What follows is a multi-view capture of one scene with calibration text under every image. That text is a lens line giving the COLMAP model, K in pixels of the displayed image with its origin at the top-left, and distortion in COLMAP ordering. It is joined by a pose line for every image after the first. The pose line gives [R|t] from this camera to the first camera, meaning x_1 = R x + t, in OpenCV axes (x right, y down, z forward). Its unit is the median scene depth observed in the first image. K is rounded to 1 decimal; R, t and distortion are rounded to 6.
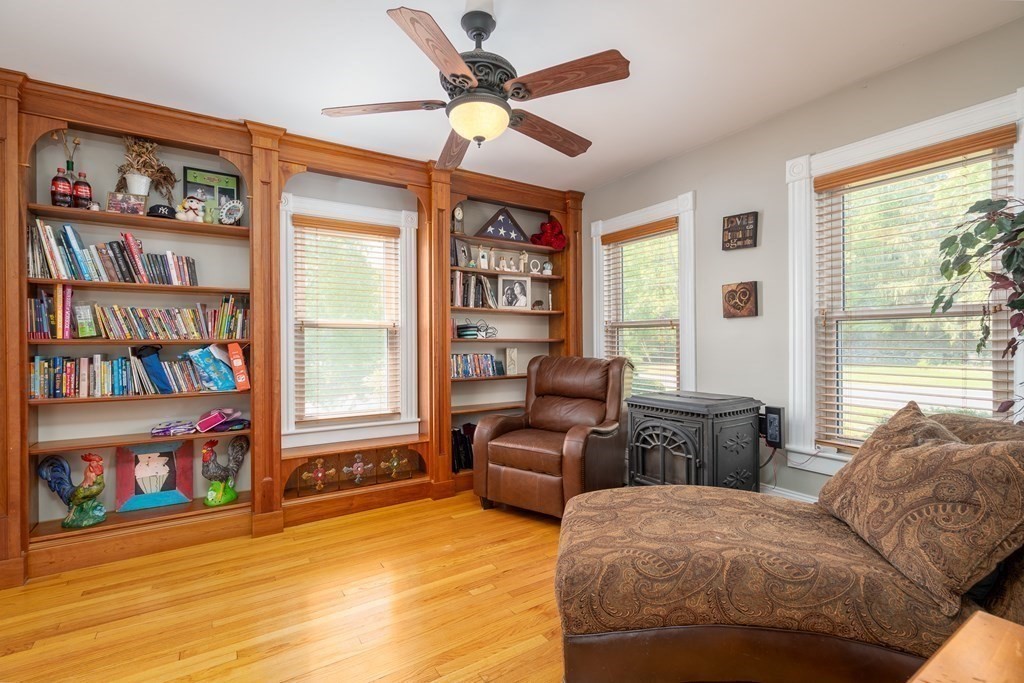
lens RADIAL K [[470.3, 0, 512.0], [0, 470.3, 341.5], [0, 0, 1]] dist [-0.001292, -0.000153]
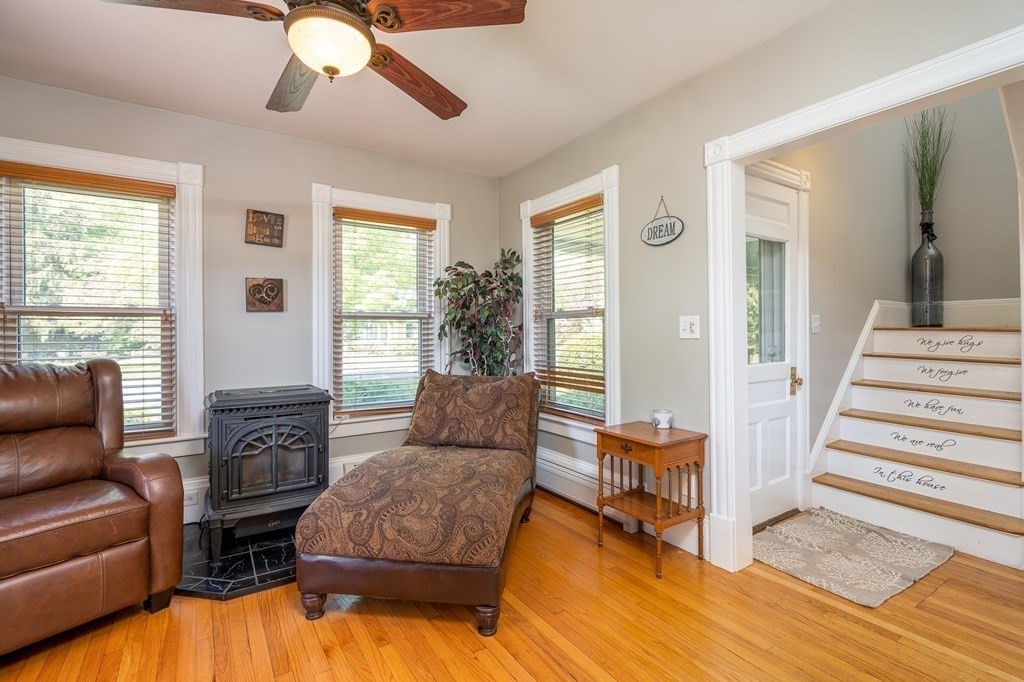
lens RADIAL K [[470.2, 0, 511.2], [0, 470.2, 327.7], [0, 0, 1]] dist [0.001244, 0.000331]
pose [[-0.006065, 0.015446, 0.999862, -0.565796], [0.009114, 0.999840, -0.015391, 0.005153], [-0.999940, 0.009019, -0.006205, 0.479057]]
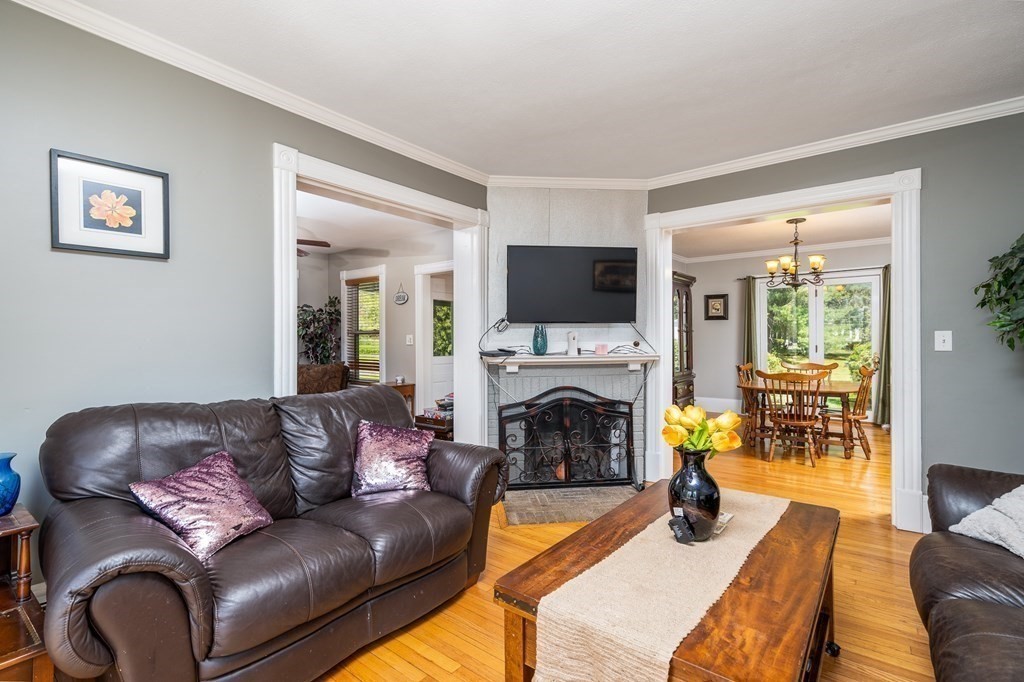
lens RADIAL K [[470.3, 0, 512.0], [0, 470.3, 341.0], [0, 0, 1]] dist [-0.001292, -0.000153]
pose [[-0.322327, 0.004437, 0.946618, -1.773265], [0.006208, 0.999977, -0.002573, 0.006758], [-0.946608, 0.005047, -0.322347, 0.390500]]
